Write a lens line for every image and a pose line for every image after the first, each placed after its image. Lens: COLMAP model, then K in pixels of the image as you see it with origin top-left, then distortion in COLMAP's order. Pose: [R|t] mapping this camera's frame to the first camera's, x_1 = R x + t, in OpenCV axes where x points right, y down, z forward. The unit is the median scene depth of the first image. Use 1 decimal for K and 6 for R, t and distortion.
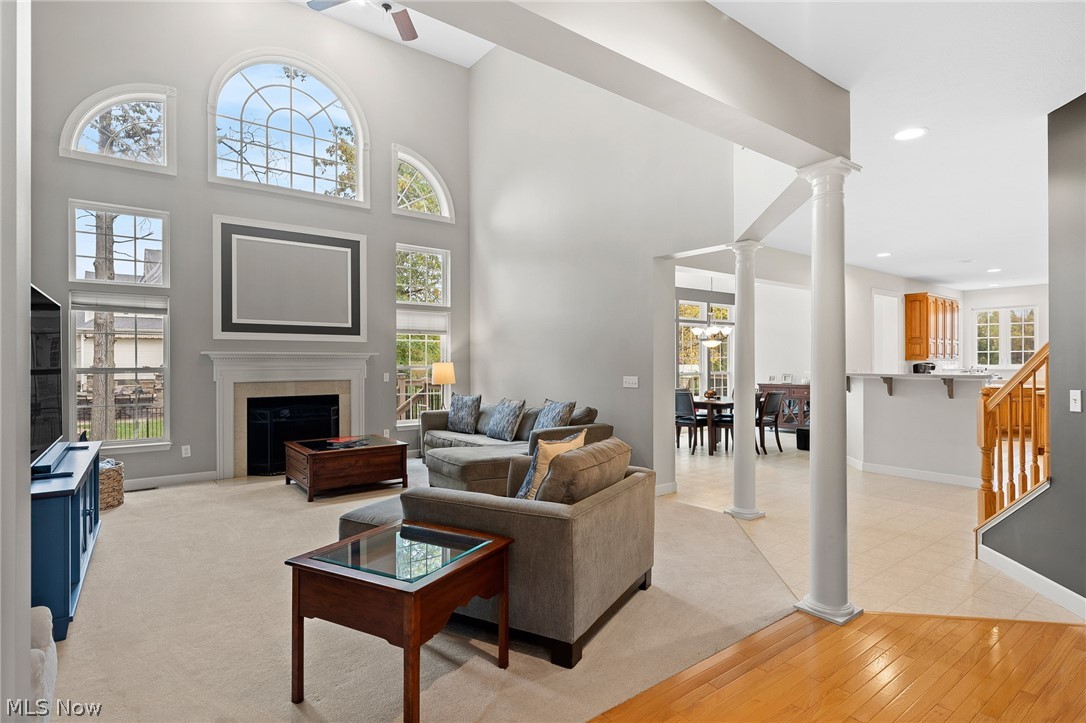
lens RADIAL K [[554.3, 0, 544.5], [0, 554.3, 363.3], [0, 0, 1]] dist [0.001752, -0.000781]
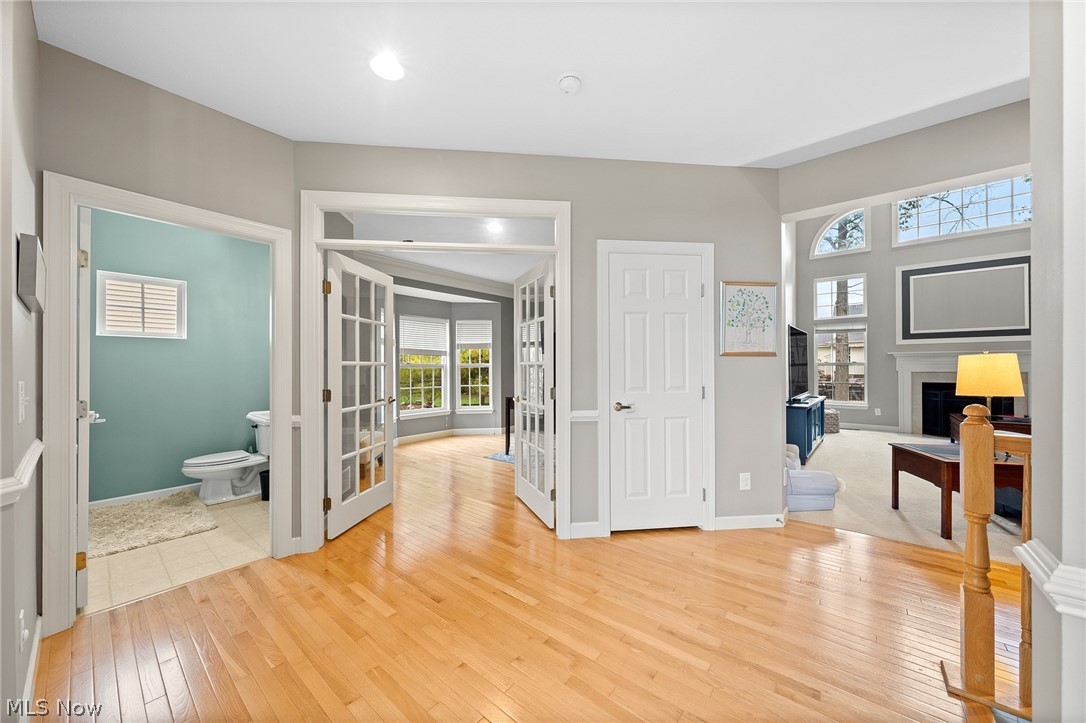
lens RADIAL K [[386.0, 0, 545.1], [0, 386.0, 365.3], [0, 0, 1]] dist [-0.001334, -0.000073]
pose [[0.229188, -0.001903, -0.973380, 0.253953], [0.002834, 0.999995, -0.001288, 0.014807], [0.973378, -0.002464, 0.229193, -0.244095]]
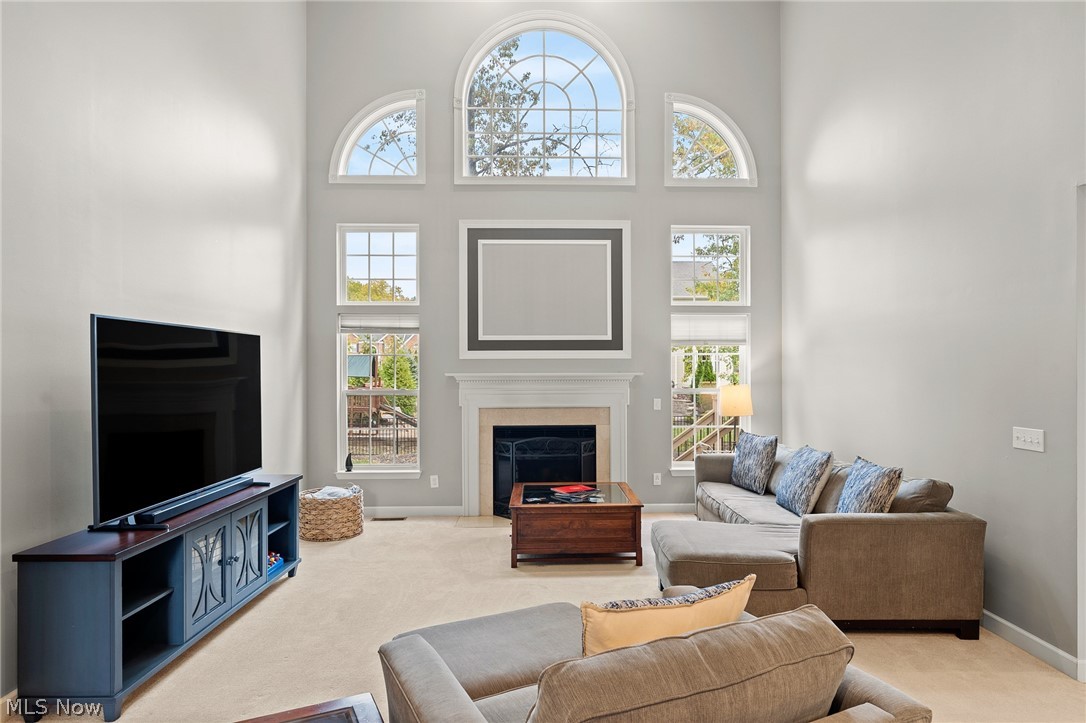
lens RADIAL K [[646.6, 0, 552.4], [0, 646.6, 366.9], [0, 0, 1]] dist [0.003245, 0.000091]
pose [[0.812489, -0.000764, -0.582976, 0.133106], [0.000928, 1.000000, -0.000017, -0.030146], [0.582975, -0.000528, 0.812490, 0.232786]]
